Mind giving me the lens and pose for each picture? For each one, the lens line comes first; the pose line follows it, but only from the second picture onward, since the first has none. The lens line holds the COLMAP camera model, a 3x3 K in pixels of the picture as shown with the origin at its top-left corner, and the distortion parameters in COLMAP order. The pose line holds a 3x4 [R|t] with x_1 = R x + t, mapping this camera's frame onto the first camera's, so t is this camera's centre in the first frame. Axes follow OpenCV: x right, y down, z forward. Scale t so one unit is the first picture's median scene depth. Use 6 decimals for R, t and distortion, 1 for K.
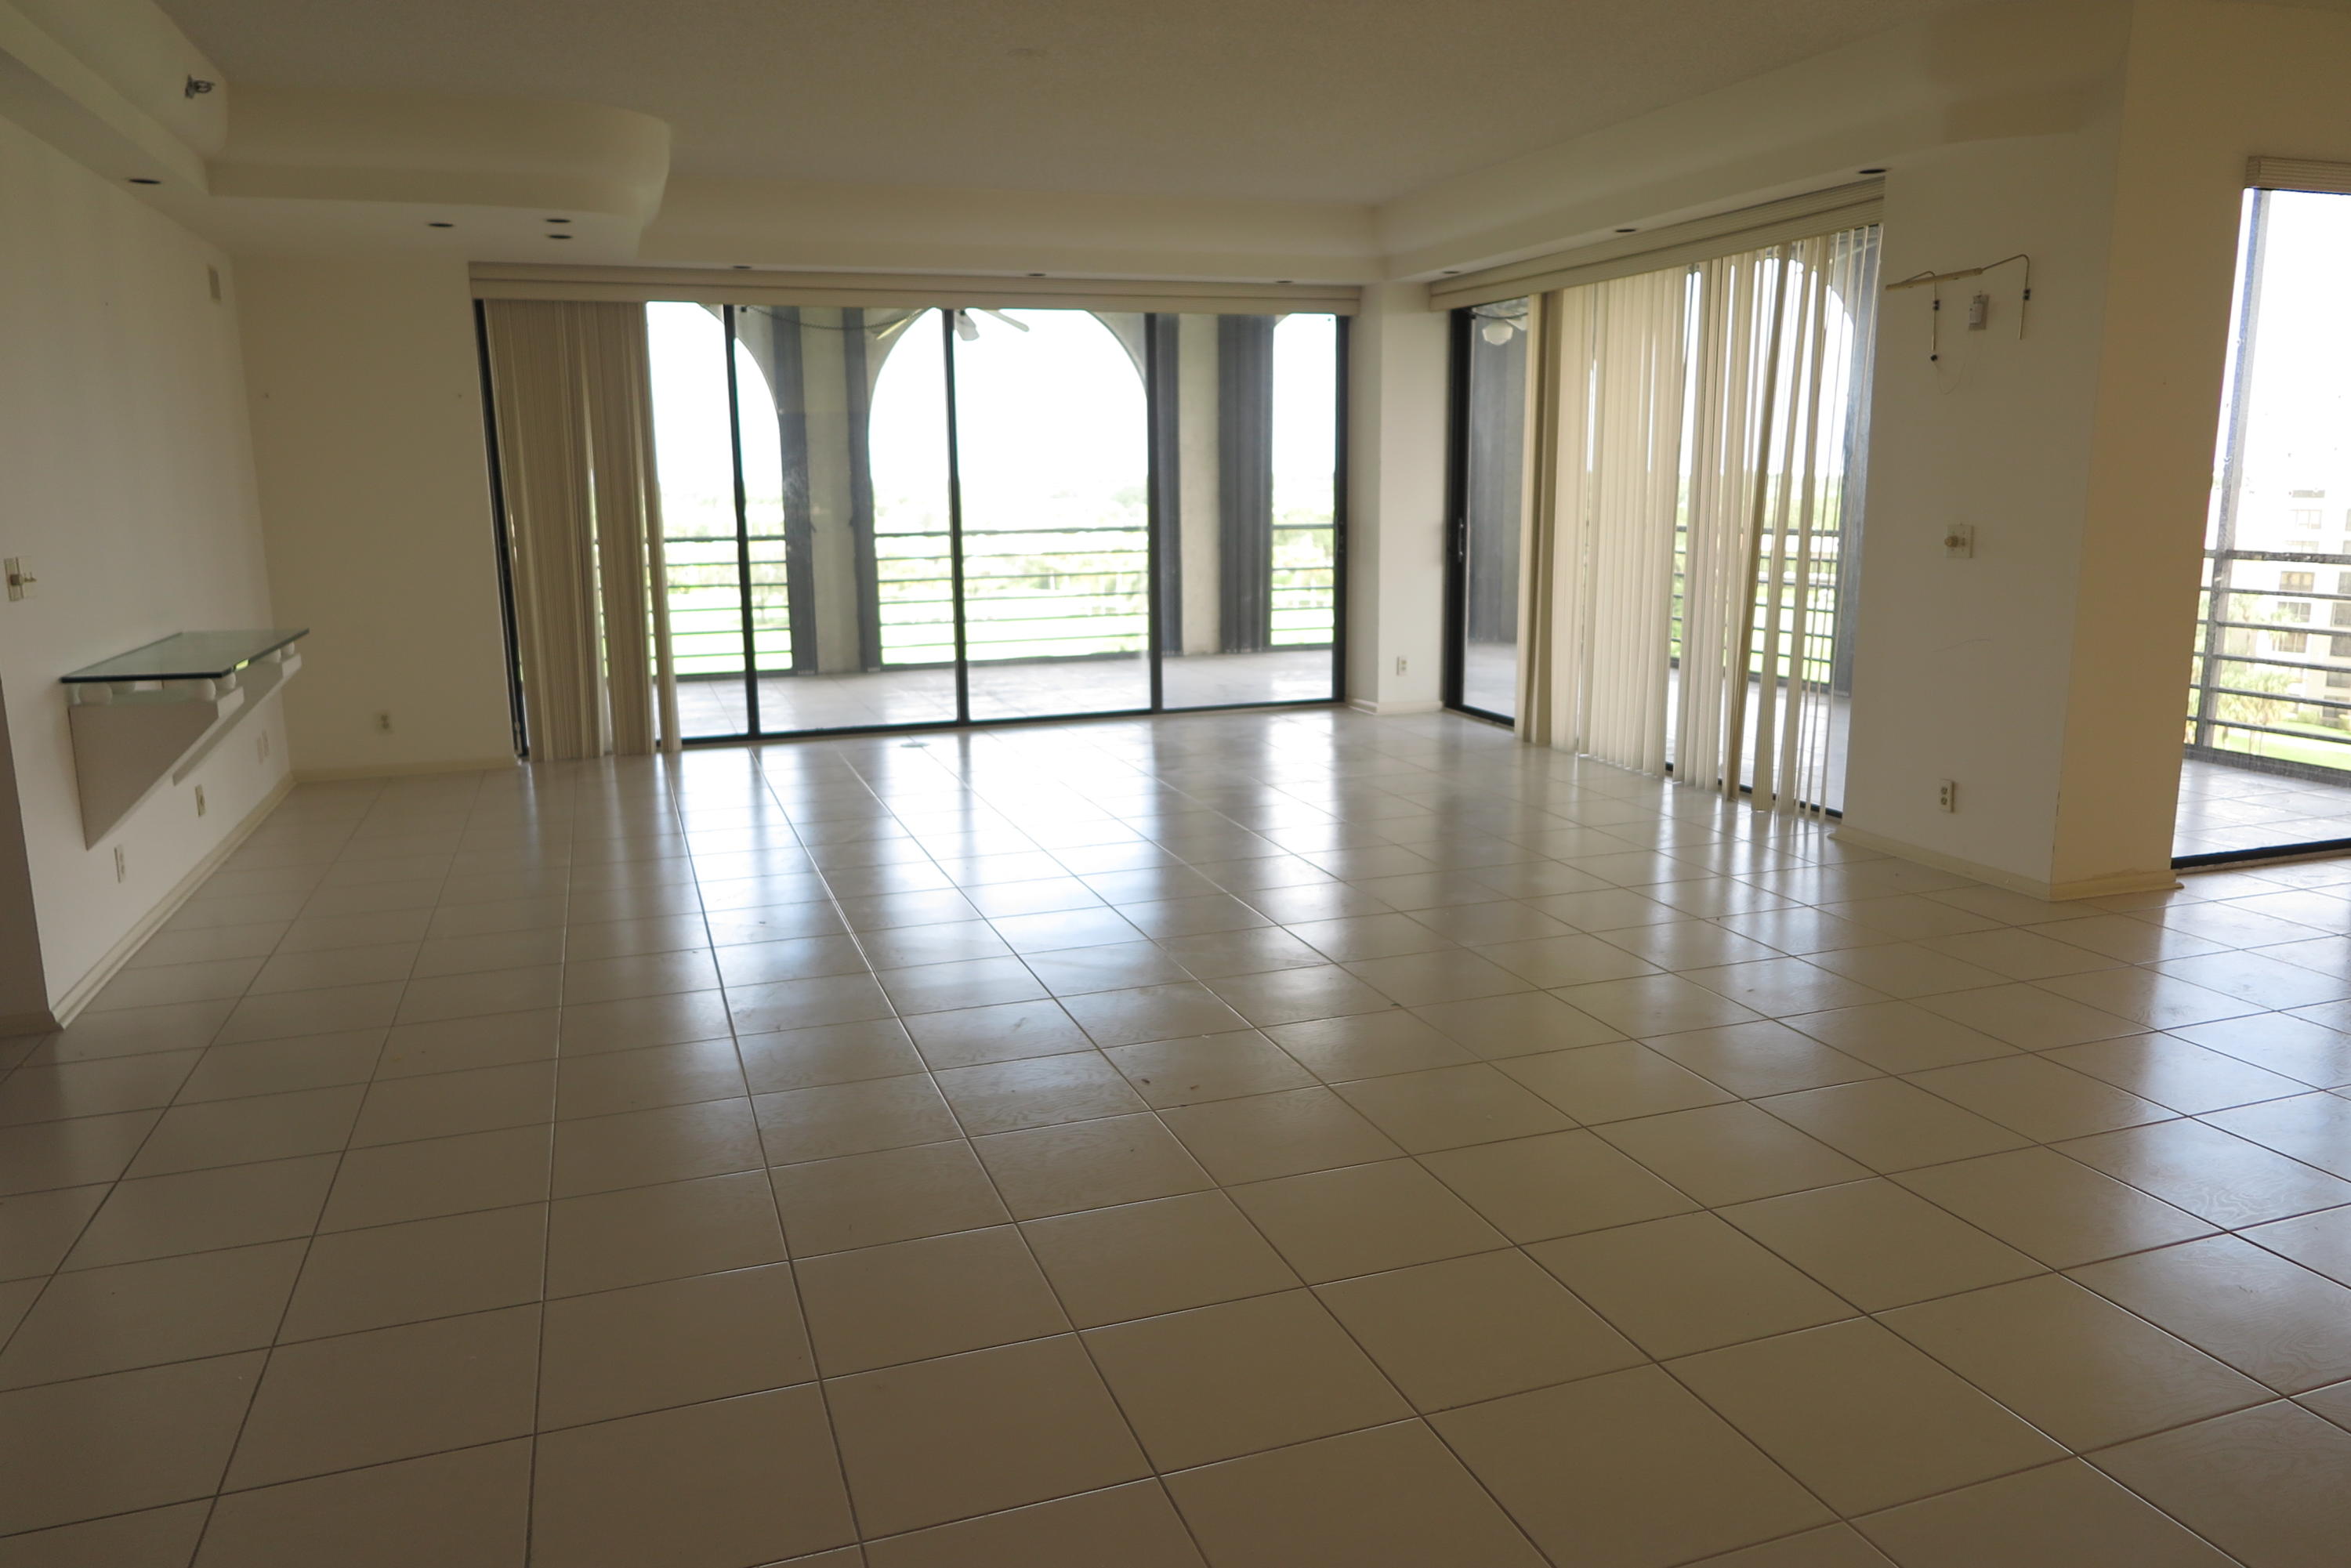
lens RADIAL K [[1623.5, 0, 1186.7], [0, 1623.5, 771.5], [0, 0, 1]] dist [-0.008242, 0.007447]
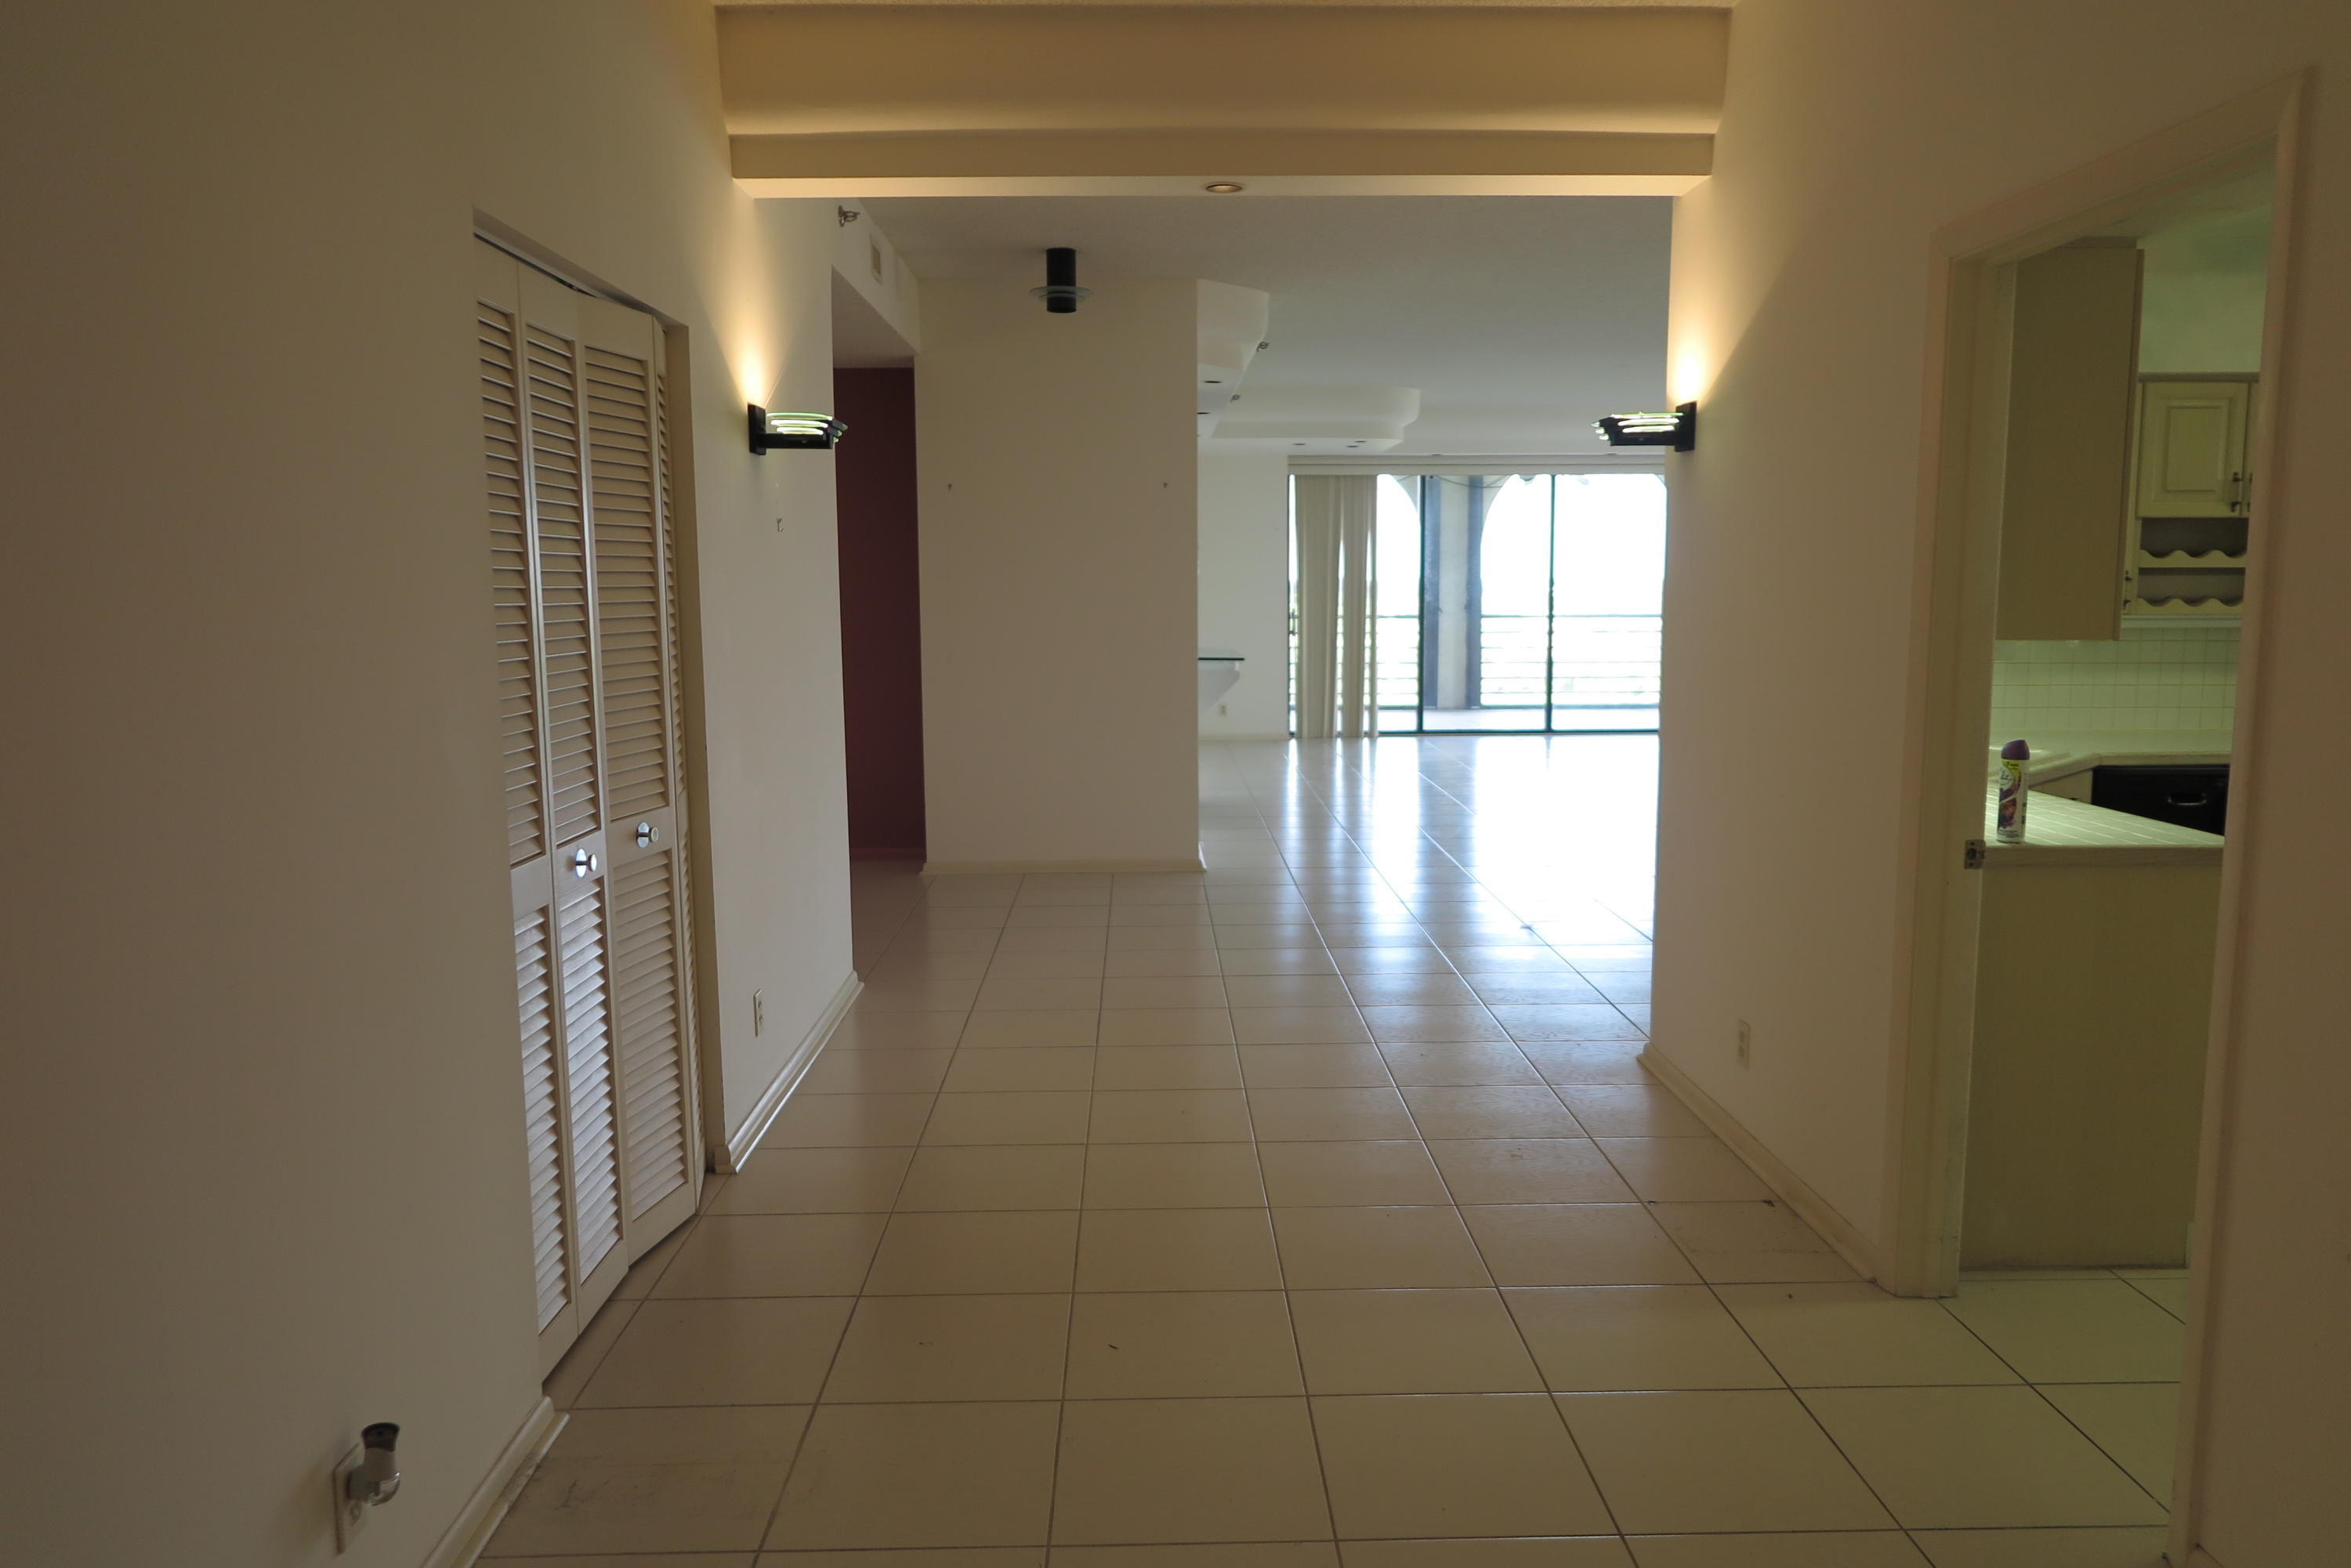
lens RADIAL K [[1623.5, 0, 1186.7], [0, 1623.5, 771.5], [0, 0, 1]] dist [-0.008242, 0.007447]
pose [[0.951468, 0.055400, -0.302719, 0.007798], [-0.073684, 0.996062, -0.049305, 0.087885], [0.298796, 0.069217, 0.951804, -0.480039]]
